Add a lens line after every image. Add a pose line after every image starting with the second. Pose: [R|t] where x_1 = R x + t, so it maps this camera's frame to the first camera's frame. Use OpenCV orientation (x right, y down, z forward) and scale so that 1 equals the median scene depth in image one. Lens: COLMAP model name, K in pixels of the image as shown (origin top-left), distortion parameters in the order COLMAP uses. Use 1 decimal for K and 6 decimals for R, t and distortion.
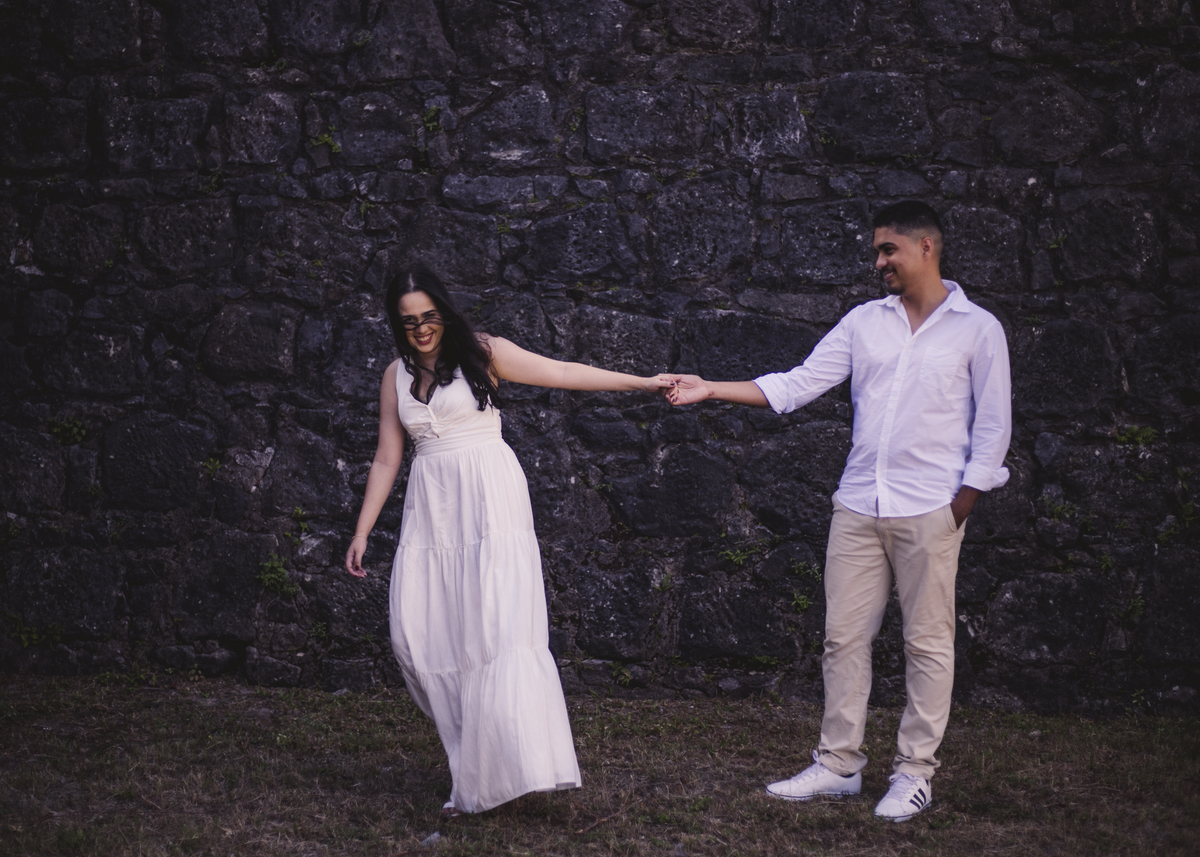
lens RADIAL K [[1813.5, 0, 599.1], [0, 1813.5, 431.1], [0, 0, 1]] dist [-0.065127, 0.000000]
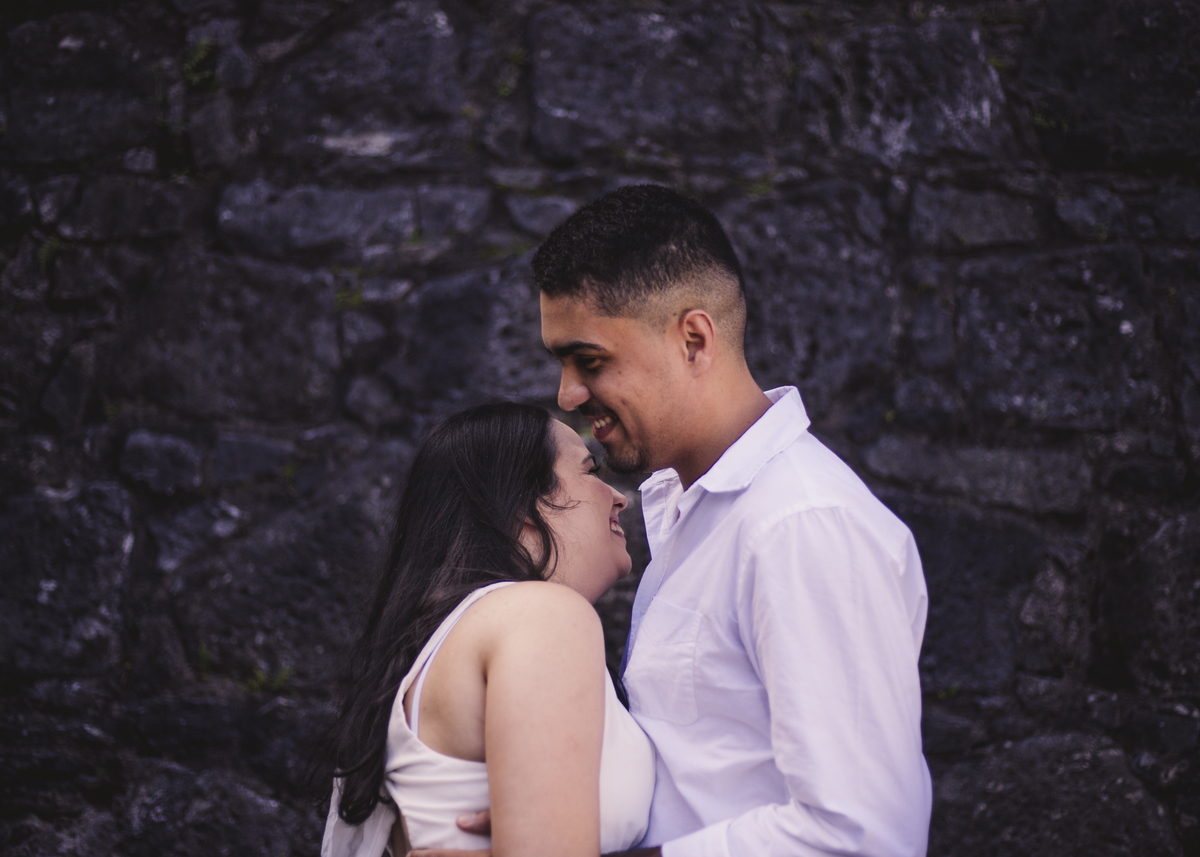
lens RADIAL K [[1813.5, 0, 605.5], [0, 1813.5, 421.8], [0, 0, 1]] dist [-0.065127, 0.000000]
pose [[0.997402, 0.012176, 0.070998, -0.020239], [-0.006077, 0.996320, -0.085492, -0.042360], [-0.071778, 0.084839, 0.993806, 0.545177]]
